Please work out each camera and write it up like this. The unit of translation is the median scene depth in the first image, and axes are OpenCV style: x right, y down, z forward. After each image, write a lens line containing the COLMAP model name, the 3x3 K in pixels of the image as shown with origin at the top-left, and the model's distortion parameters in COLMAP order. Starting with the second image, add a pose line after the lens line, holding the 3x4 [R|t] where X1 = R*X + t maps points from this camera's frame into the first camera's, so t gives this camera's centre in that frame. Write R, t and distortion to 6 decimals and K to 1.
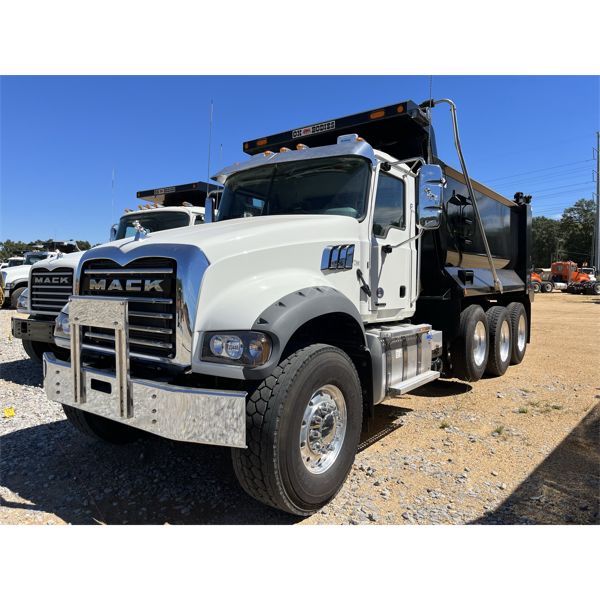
lens RADIAL K [[441.7, 0, 300.0], [0, 441.7, 300.0], [0, 0, 1]] dist [0.045431, 0.000873]
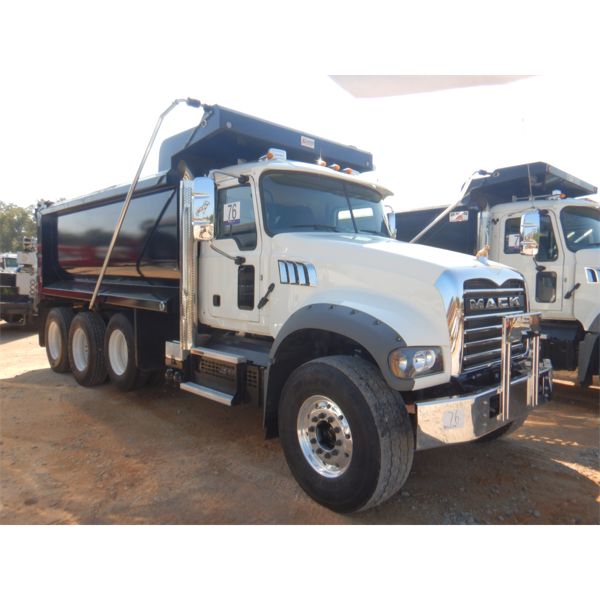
lens RADIAL K [[486.7, 0, 314.4], [0, 486.7, 298.9], [0, 0, 1]] dist [-0.009952, -0.000644]
pose [[0.154939, -0.041396, 0.987056, -1.698952], [0.032851, 0.998785, 0.036731, -0.103243], [-0.987378, 0.026735, 0.156111, 1.272597]]
